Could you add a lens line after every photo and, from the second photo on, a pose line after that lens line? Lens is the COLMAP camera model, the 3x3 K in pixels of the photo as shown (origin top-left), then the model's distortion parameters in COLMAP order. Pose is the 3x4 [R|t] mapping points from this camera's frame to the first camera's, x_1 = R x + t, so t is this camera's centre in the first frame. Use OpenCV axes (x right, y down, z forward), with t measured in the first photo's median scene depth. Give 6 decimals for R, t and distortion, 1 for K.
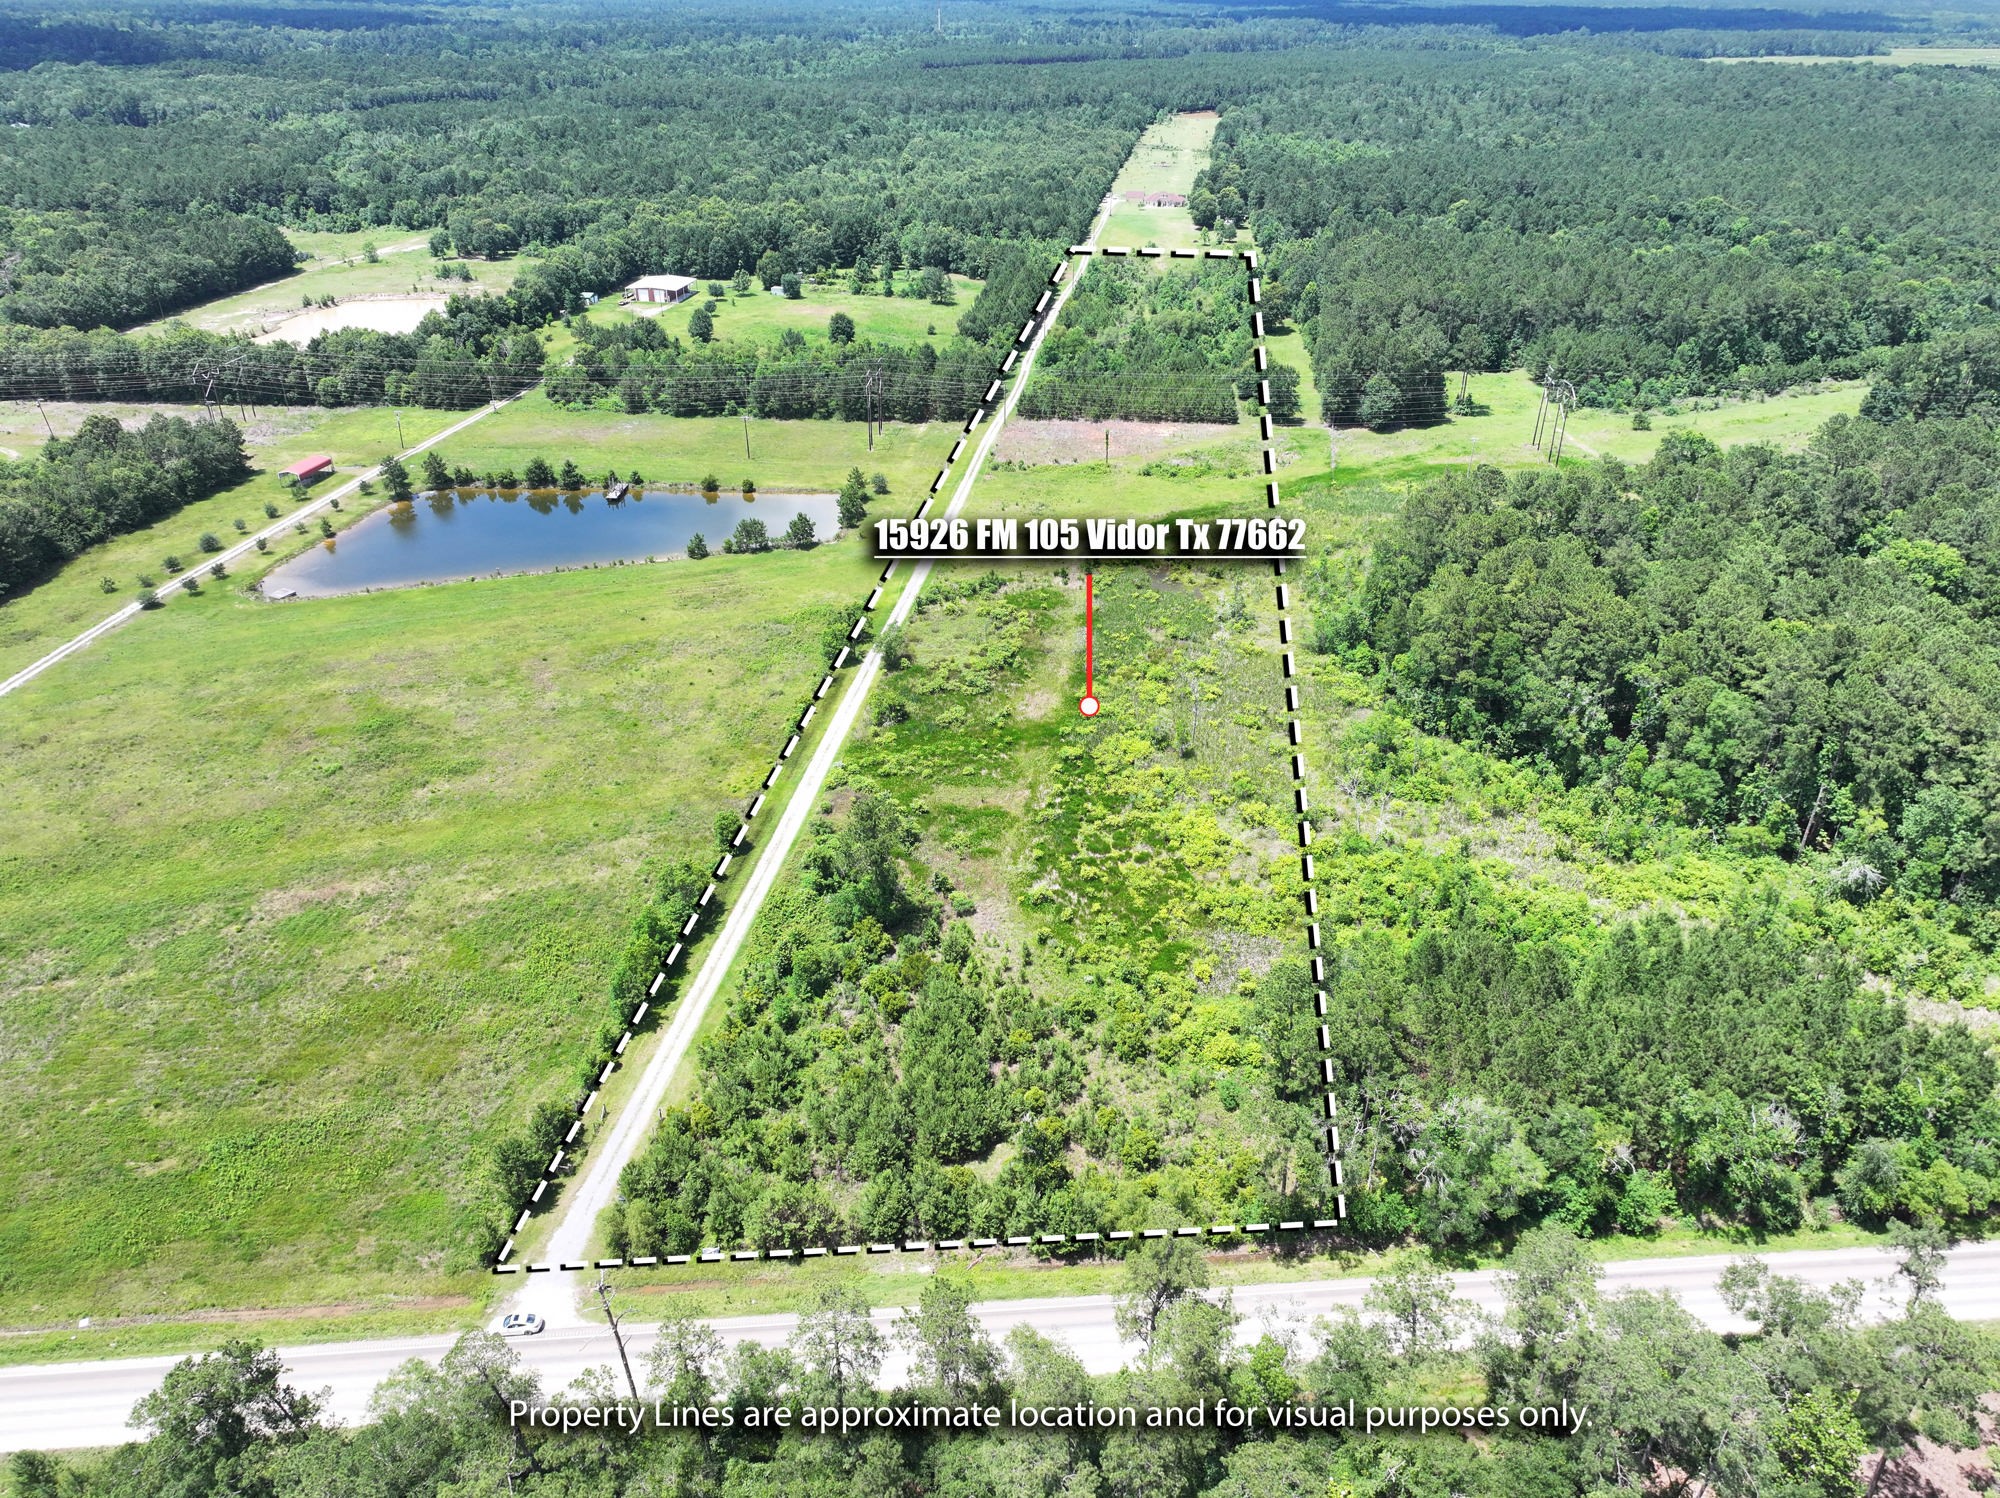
lens RADIAL K [[1406.9, 0, 1000.0], [0, 1406.9, 749.0], [0, 0, 1]] dist [-0.006450, 0.025977]
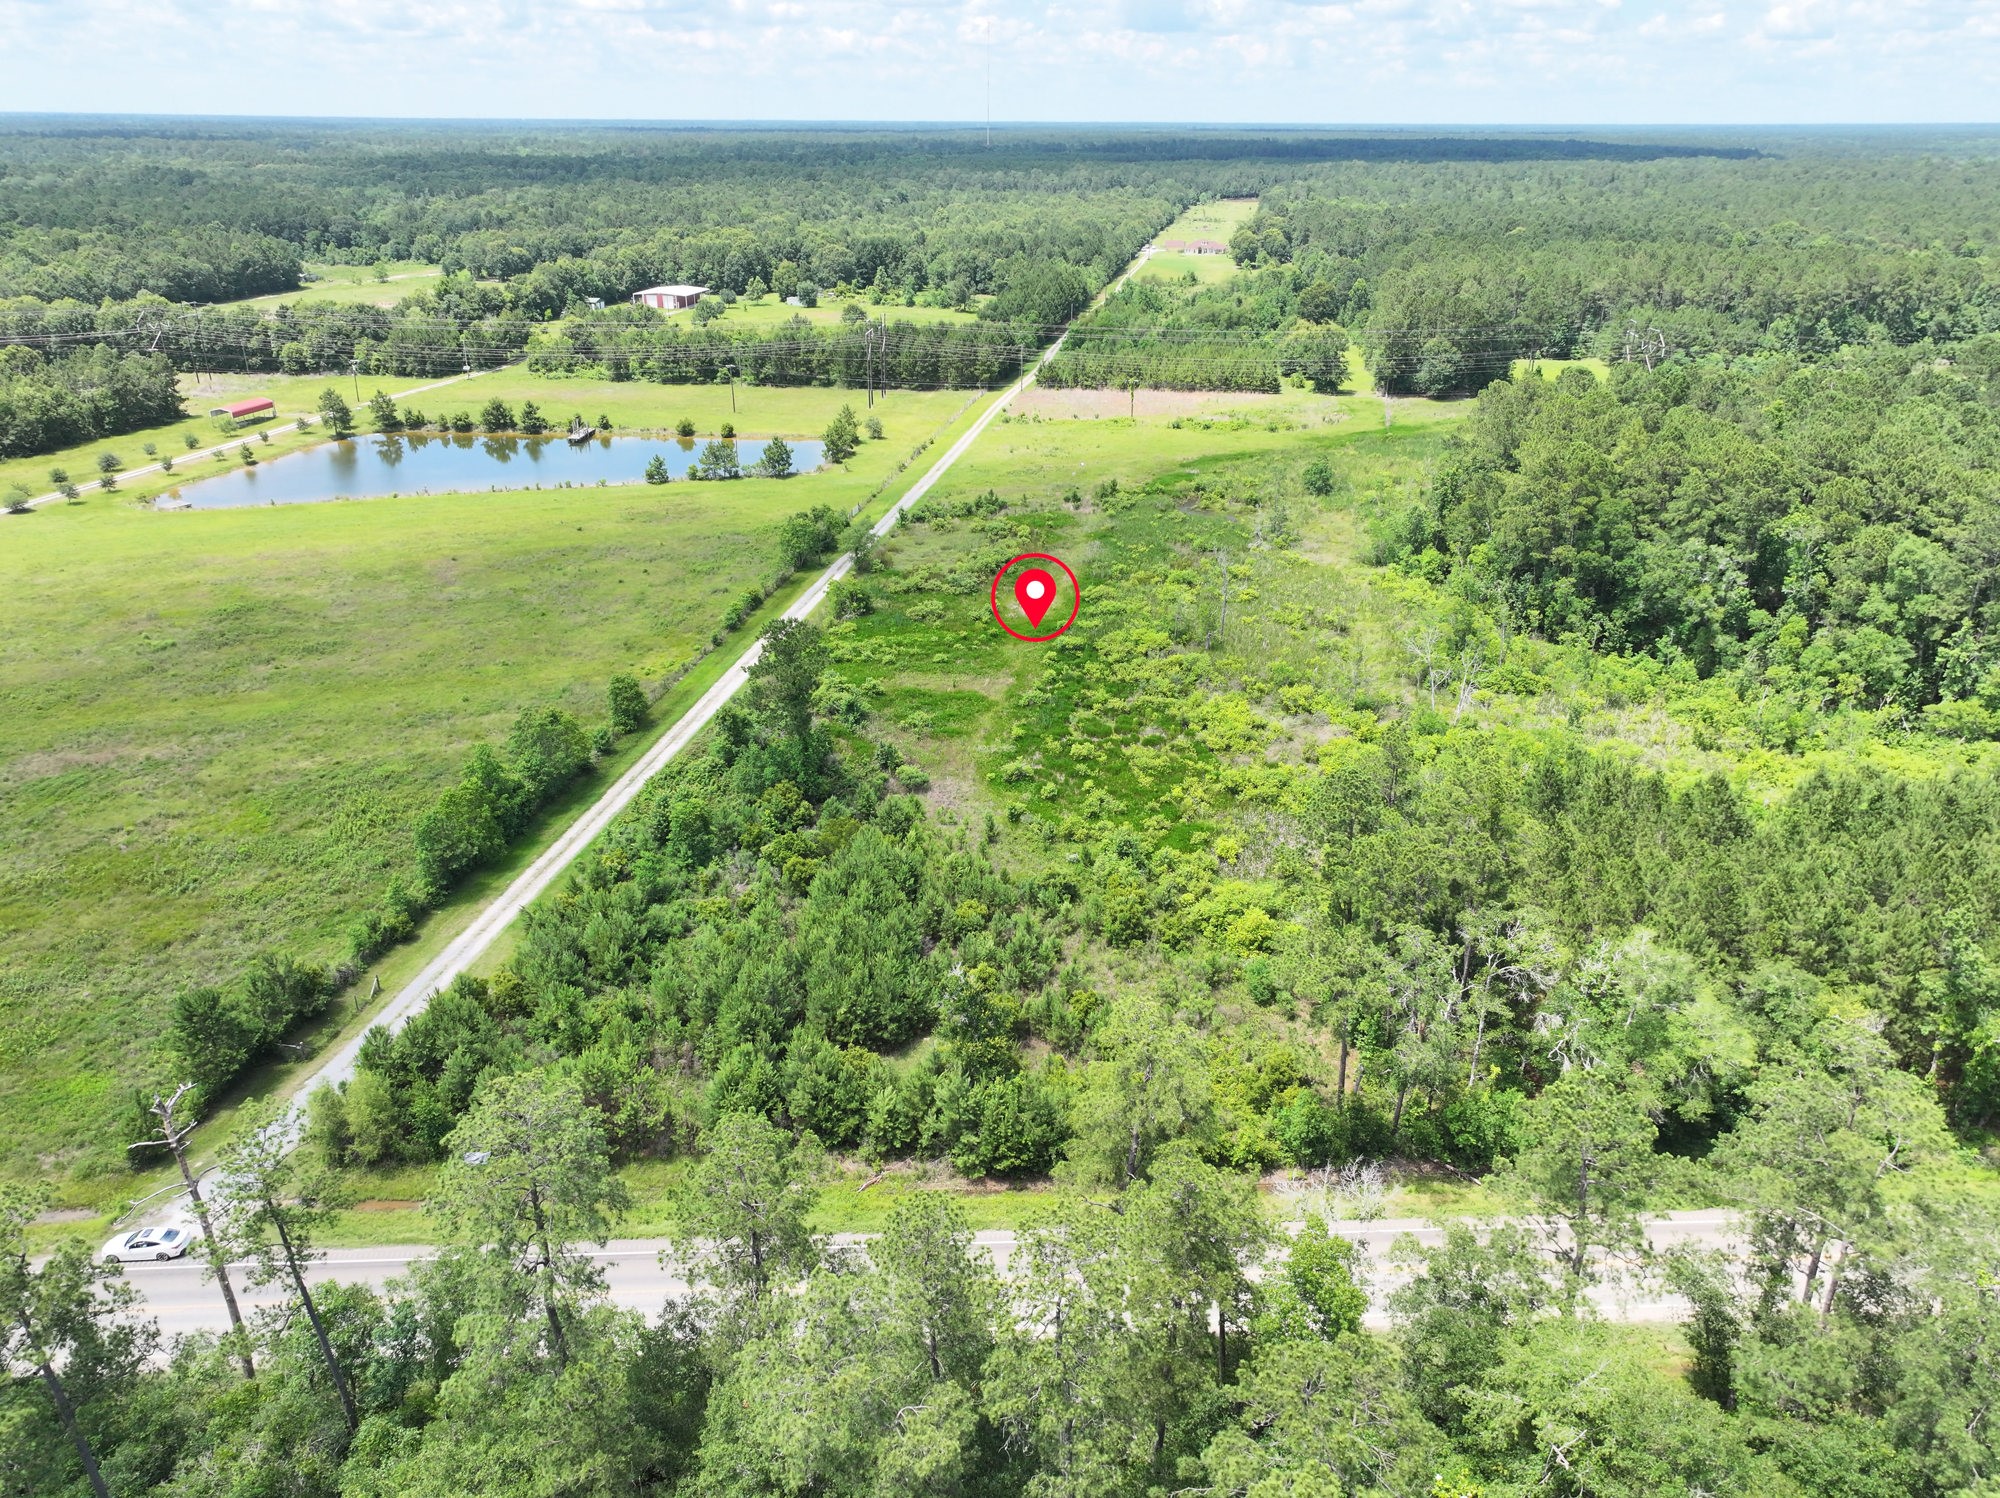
lens RADIAL K [[1406.9, 0, 1000.0], [0, 1406.9, 749.0], [0, 0, 1]] dist [-0.006450, 0.025977]
pose [[0.999385, 0.013796, -0.032223, 0.028159], [-0.016601, 0.995939, -0.088484, 0.101214], [0.030871, 0.088965, 0.995556, 0.150499]]
